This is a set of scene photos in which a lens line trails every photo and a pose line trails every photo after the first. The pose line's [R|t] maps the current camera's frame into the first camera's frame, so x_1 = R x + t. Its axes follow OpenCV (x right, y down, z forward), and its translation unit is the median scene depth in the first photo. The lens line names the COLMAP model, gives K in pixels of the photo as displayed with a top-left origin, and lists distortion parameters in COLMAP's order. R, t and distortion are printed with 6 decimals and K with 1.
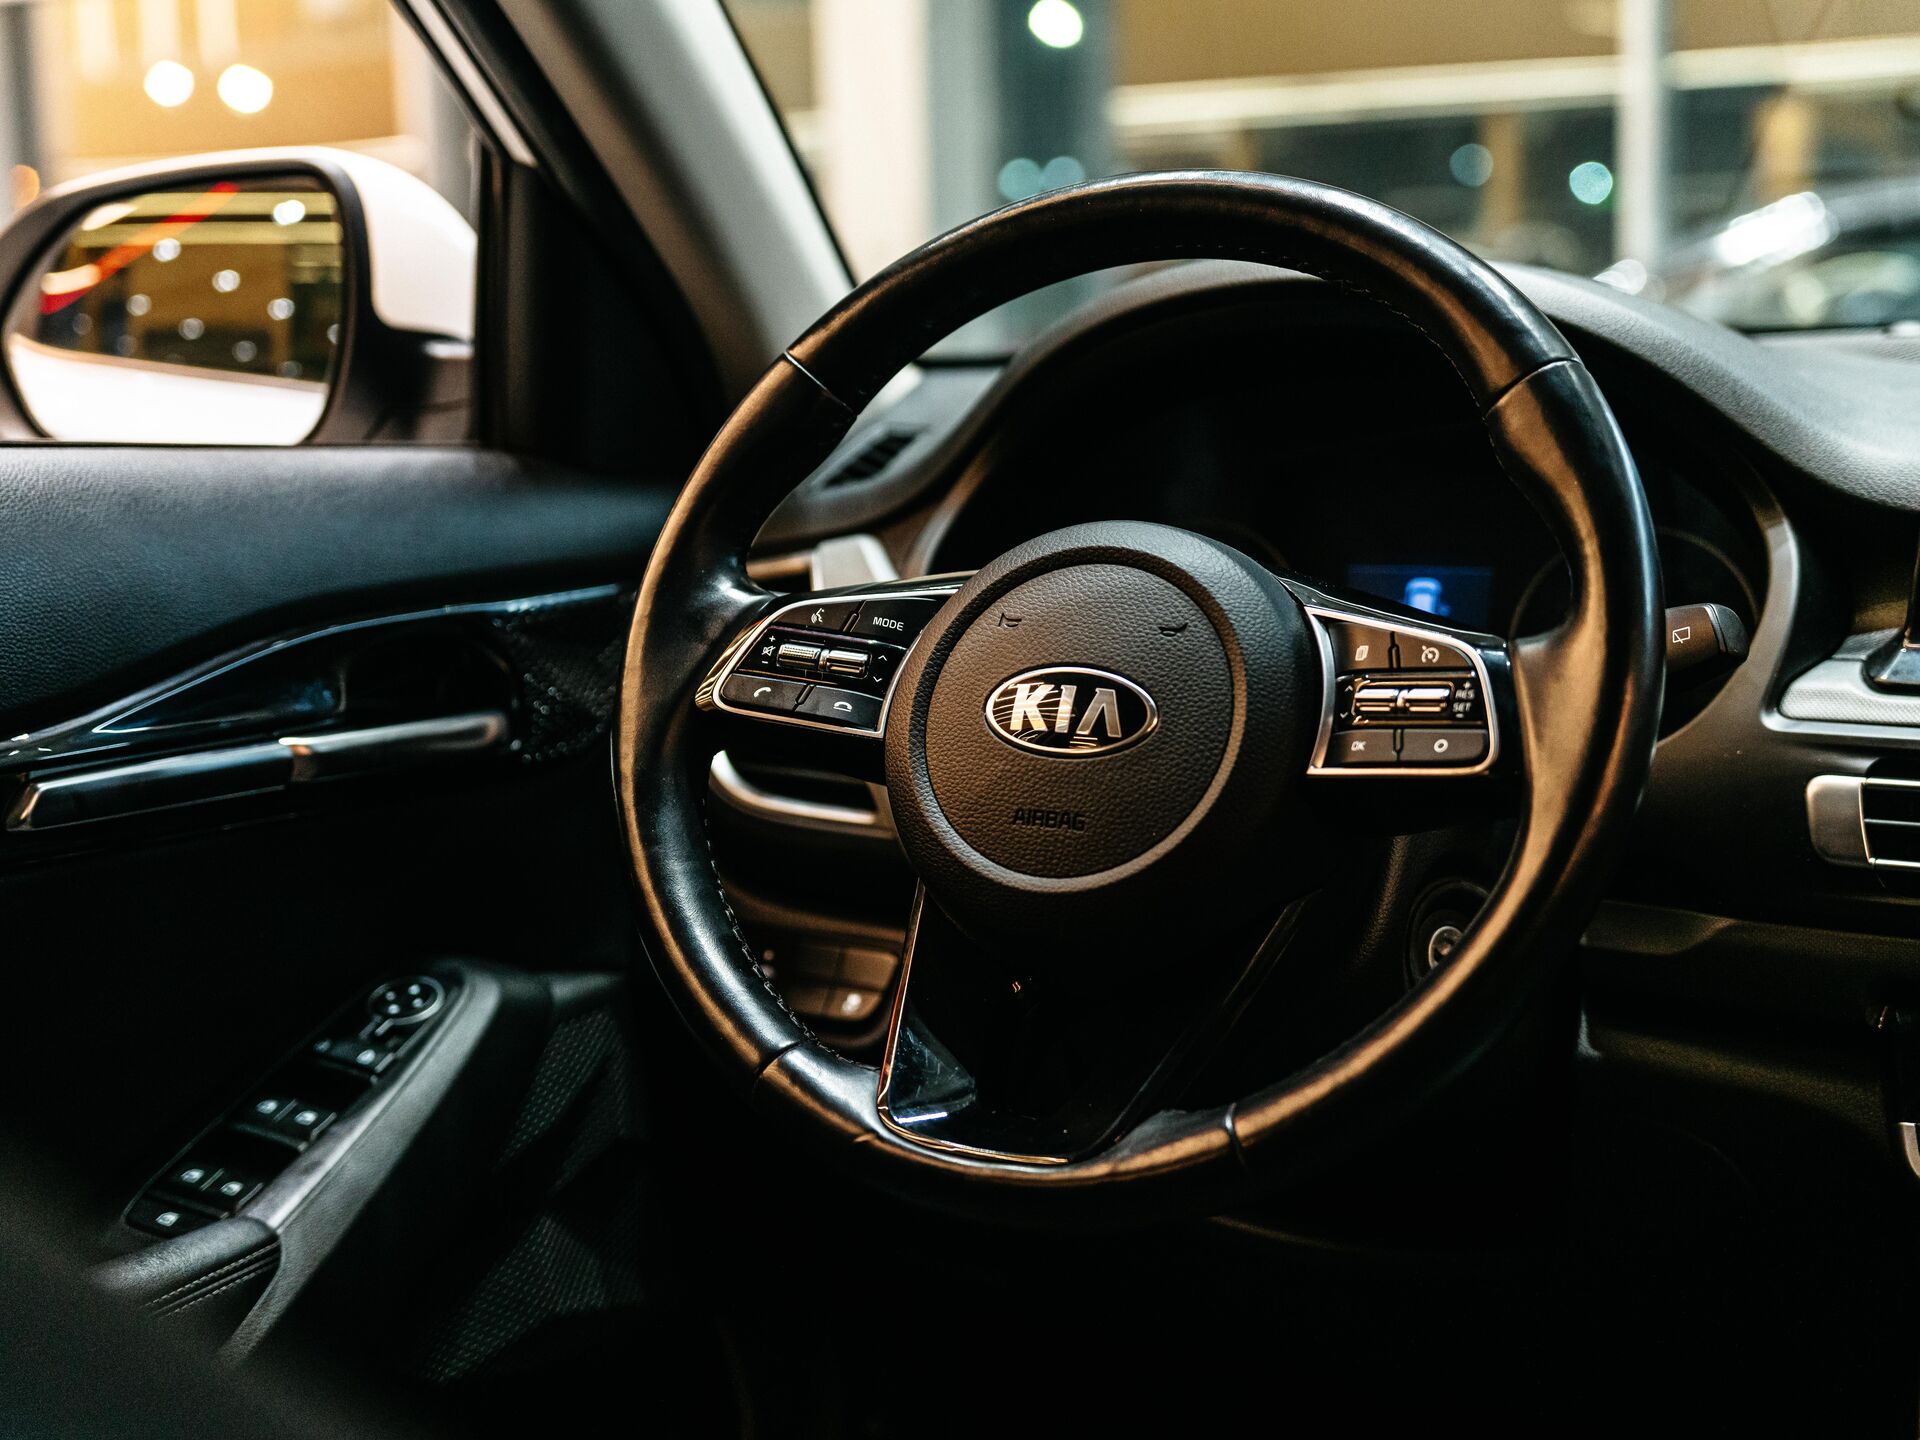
lens RADIAL K [[2693.0, 0, 963.5], [0, 2693.0, 727.3], [0, 0, 1]] dist [-0.010991, 0.000000]
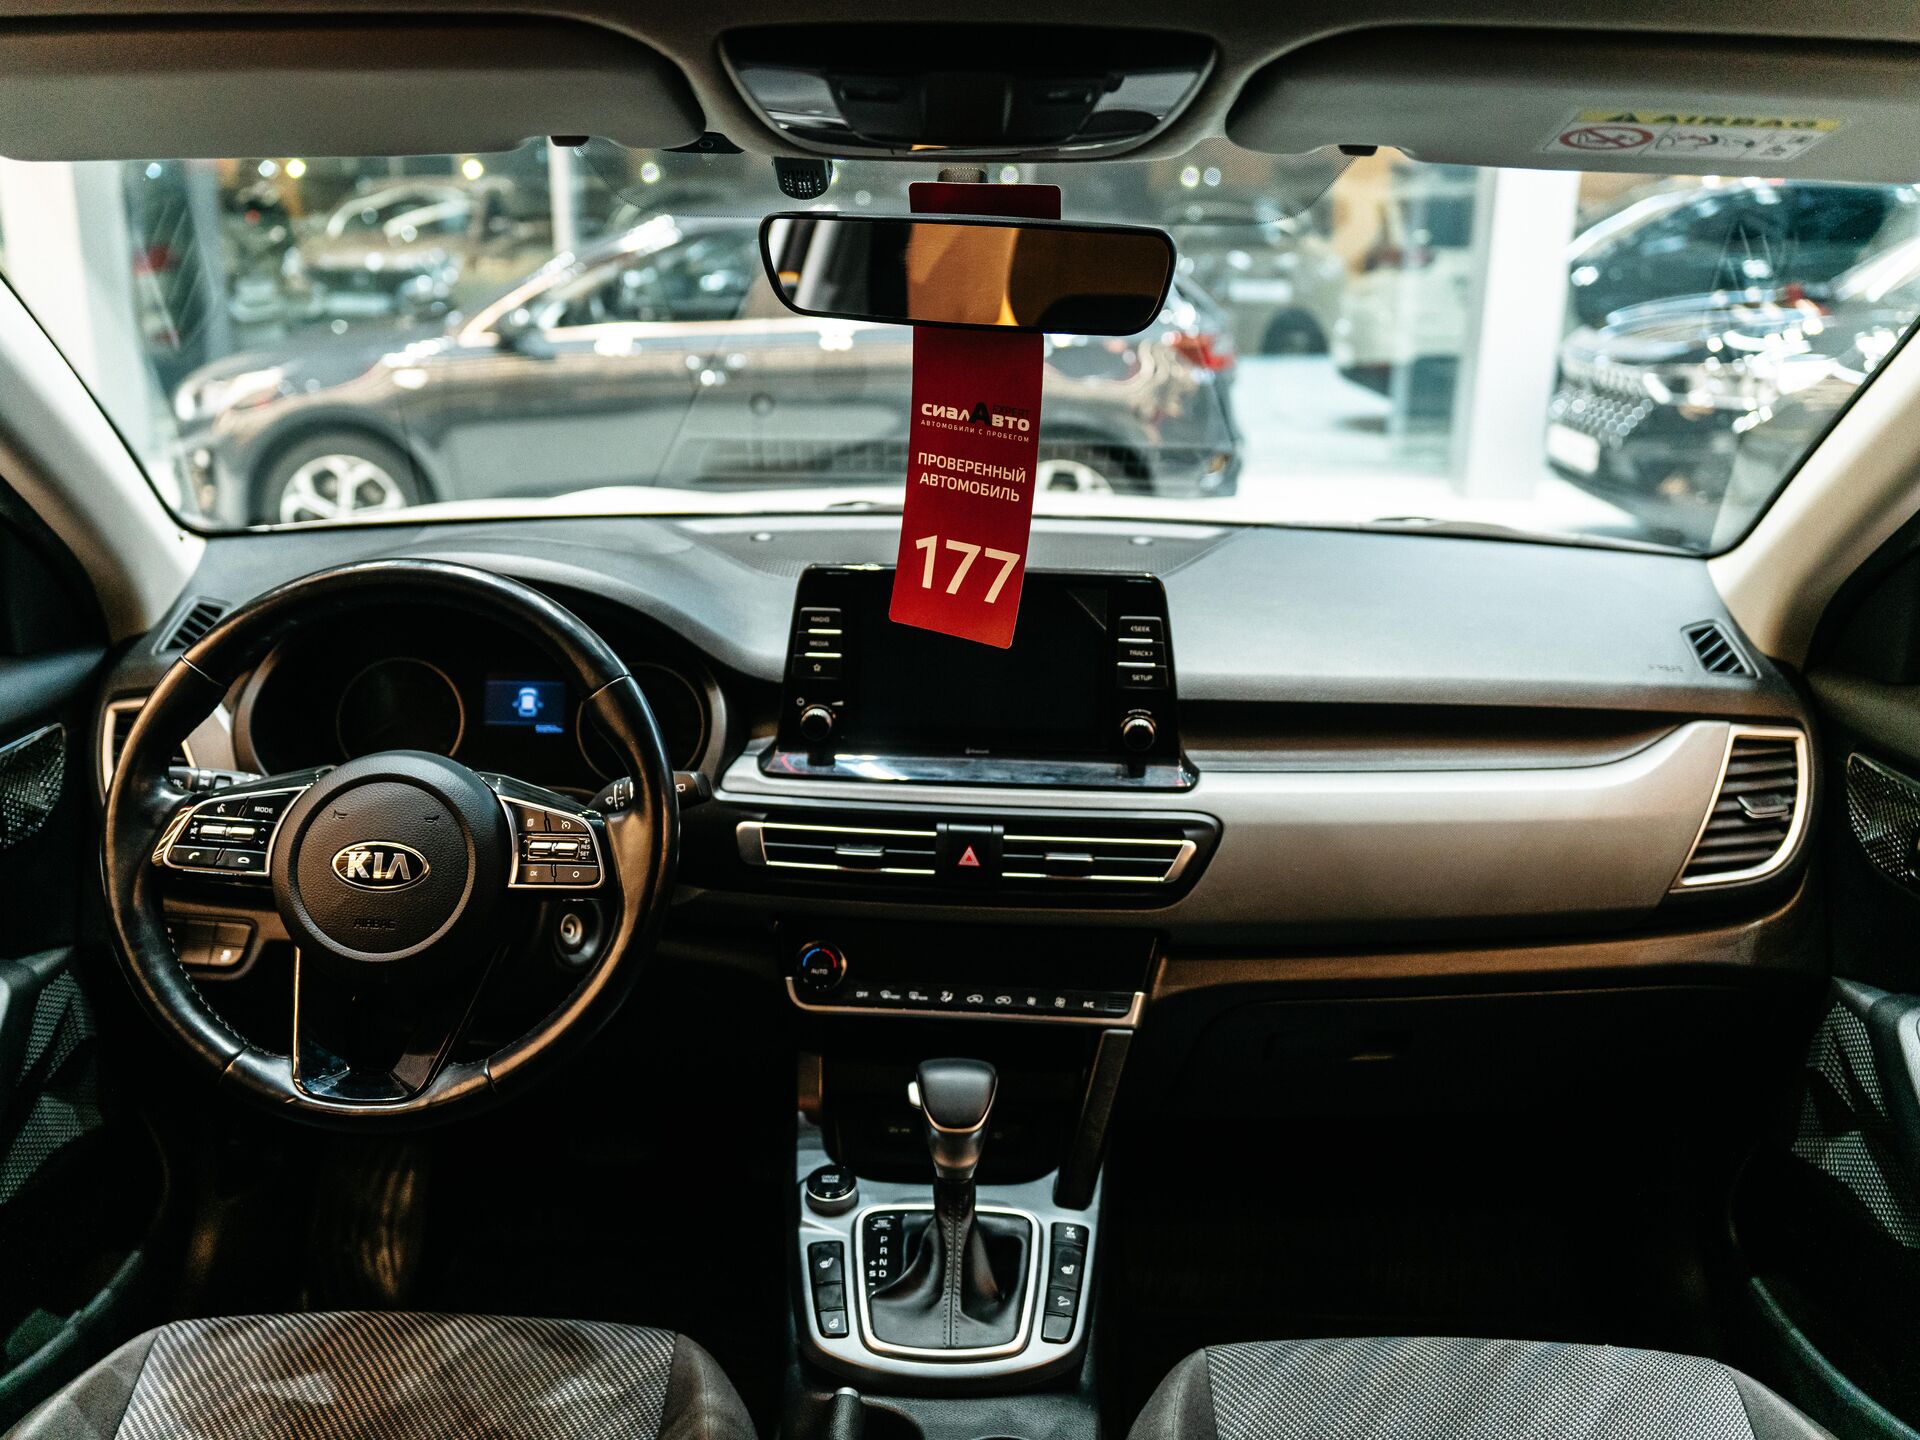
lens RADIAL K [[1656.0, 0, 940.0], [0, 1656.0, 720.9], [0, 0, 1]] dist [-0.000549, -0.009677]
pose [[0.895453, -0.090494, 0.435861, -0.107699], [0.025430, 0.987919, 0.152869, -0.275110], [-0.444429, -0.125803, 0.886936, -0.221264]]
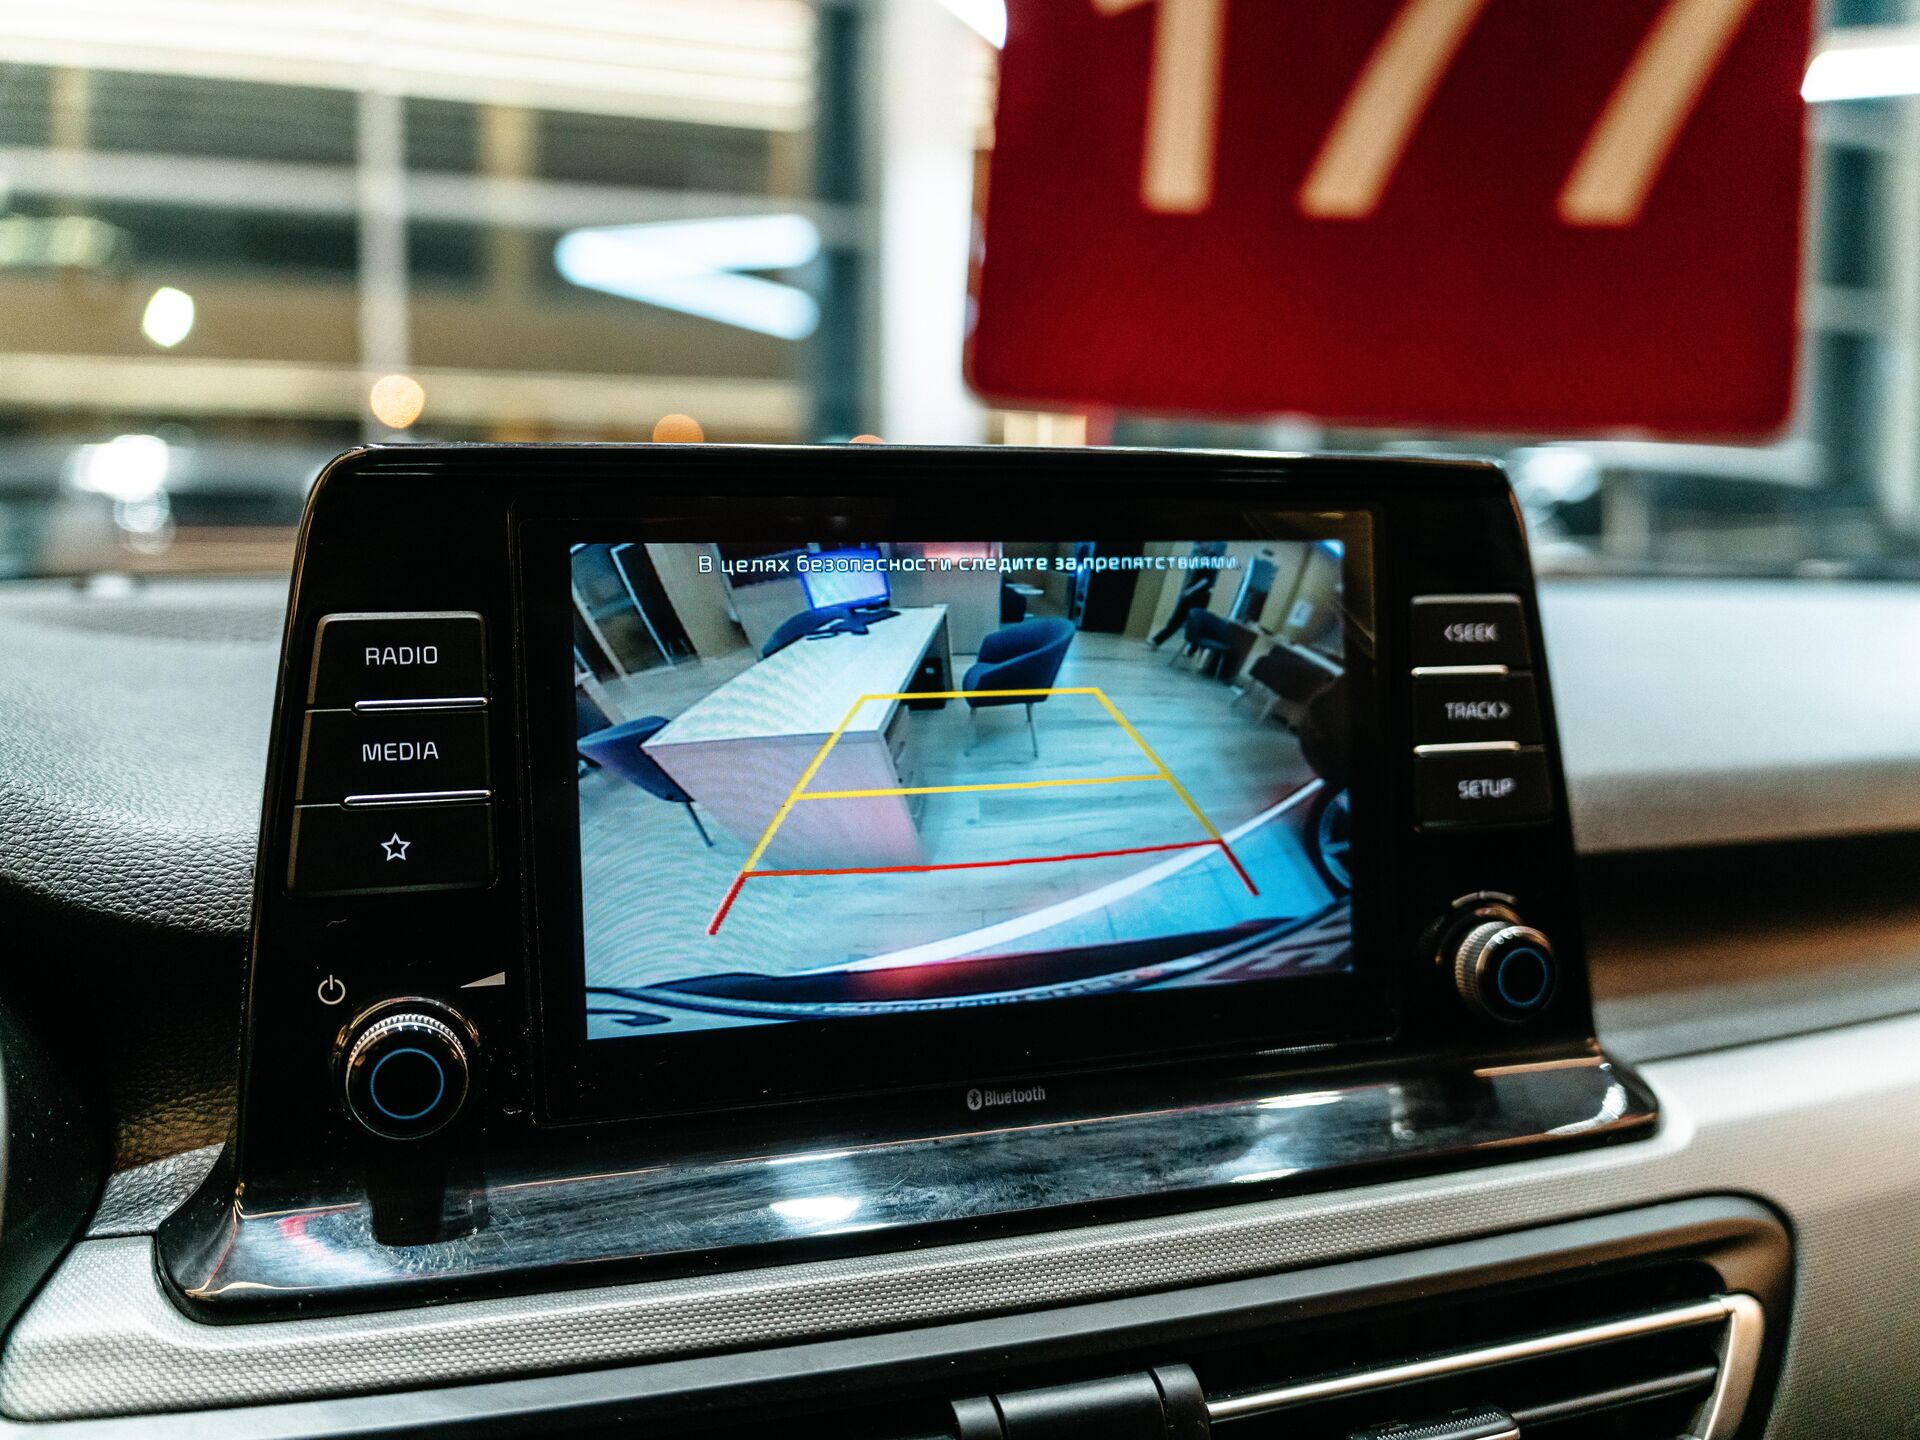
lens RADIAL K [[1695.7, 0, 968.5], [0, 1695.7, 725.4], [0, 0, 1]] dist [-0.050201, 0.042898]
pose [[0.662589, -0.045769, 0.747583, 0.227868], [0.093217, 0.995410, -0.021678, -0.113663], [-0.743160, 0.084051, 0.663814, 0.745055]]
